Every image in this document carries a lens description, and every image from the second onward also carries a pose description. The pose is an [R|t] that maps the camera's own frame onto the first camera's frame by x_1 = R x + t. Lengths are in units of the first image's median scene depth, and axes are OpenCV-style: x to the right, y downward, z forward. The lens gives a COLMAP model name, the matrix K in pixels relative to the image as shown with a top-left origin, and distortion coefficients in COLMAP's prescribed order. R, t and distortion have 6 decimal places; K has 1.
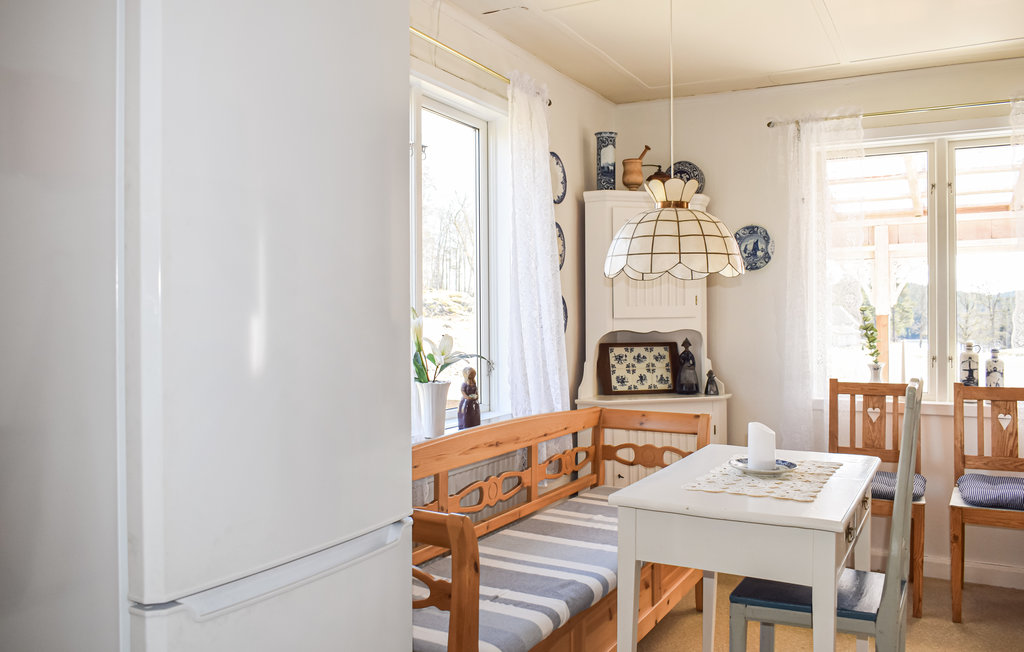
lens RADIAL K [[803.2, 0, 510.5], [0, 803.2, 307.9], [0, 0, 1]] dist [-0.054275, 0.003584]
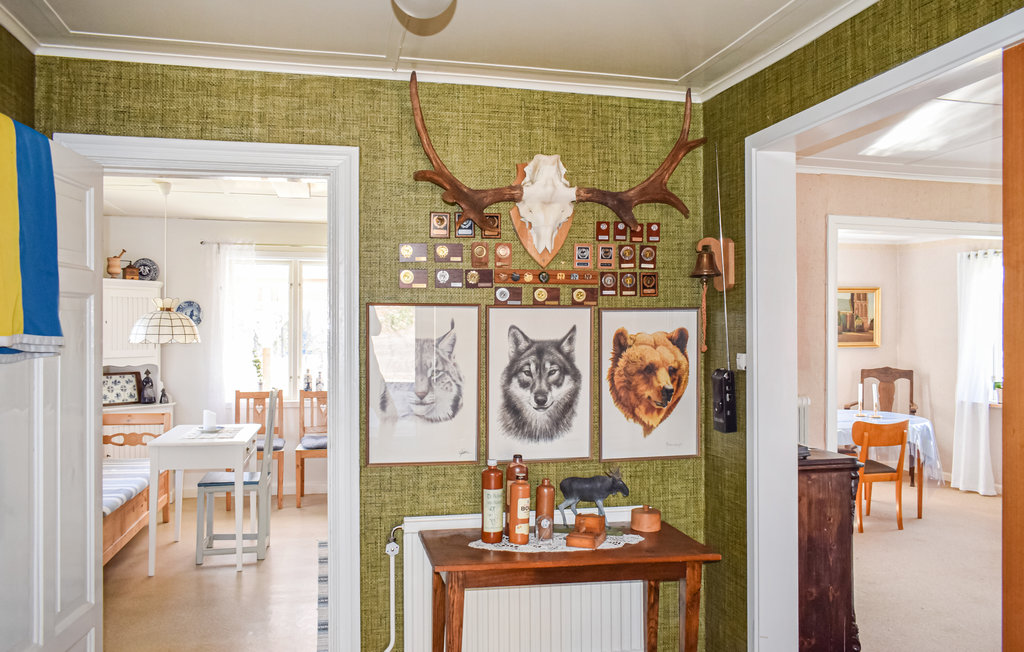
lens RADIAL K [[798.1, 0, 510.1], [0, 798.1, 336.4], [0, 0, 1]] dist [-0.021941, 0.007588]
pose [[0.746663, 0.001676, 0.665200, -0.351223], [-0.011009, 0.999891, 0.009837, -0.060821], [-0.665111, -0.014668, 0.746600, -0.797054]]
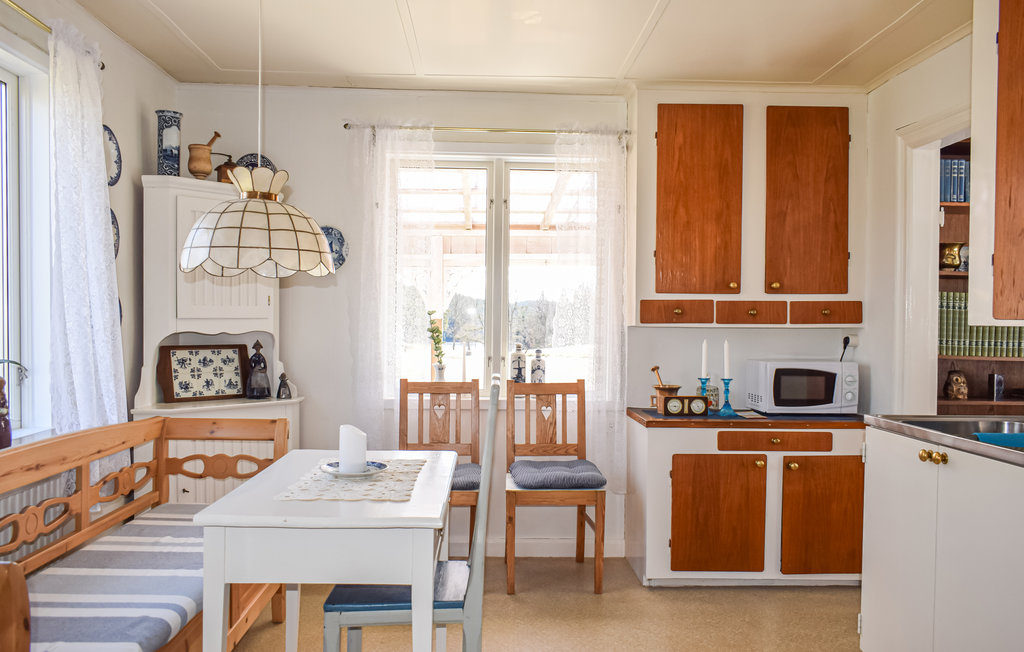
lens RADIAL K [[798.1, 0, 510.1], [0, 798.1, 336.4], [0, 0, 1]] dist [-0.021941, 0.007588]
pose [[0.853581, 0.000961, 0.520958, -0.021017], [-0.017624, 0.999479, 0.027033, 0.002799], [-0.520661, -0.032256, 0.853154, 0.038783]]
